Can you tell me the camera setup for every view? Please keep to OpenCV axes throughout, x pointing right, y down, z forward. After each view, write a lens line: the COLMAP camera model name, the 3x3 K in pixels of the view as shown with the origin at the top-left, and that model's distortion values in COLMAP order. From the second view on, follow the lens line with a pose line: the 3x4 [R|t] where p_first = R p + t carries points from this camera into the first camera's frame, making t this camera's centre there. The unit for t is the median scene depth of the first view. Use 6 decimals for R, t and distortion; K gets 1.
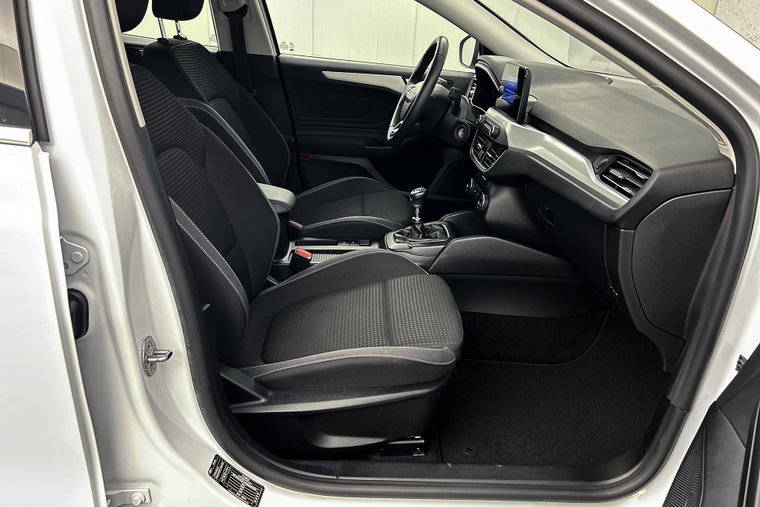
lens RADIAL K [[561.8, 0, 380.0], [0, 561.8, 253.5], [0, 0, 1]] dist [0.051094, -0.071496]
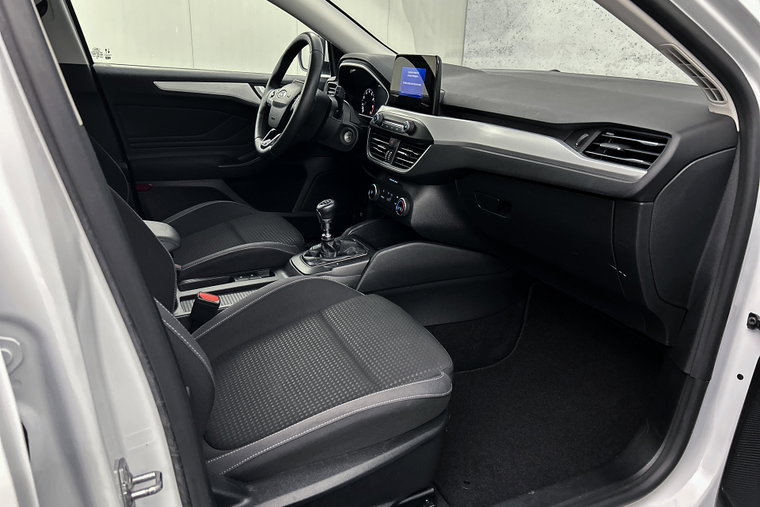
lens RADIAL K [[561.8, 0, 380.0], [0, 561.8, 253.5], [0, 0, 1]] dist [0.051094, -0.071496]
pose [[0.922421, -0.151712, 0.355137, -0.180623], [0.165613, 0.986151, -0.008880, -0.013696], [-0.348872, 0.067006, 0.934772, 0.167431]]
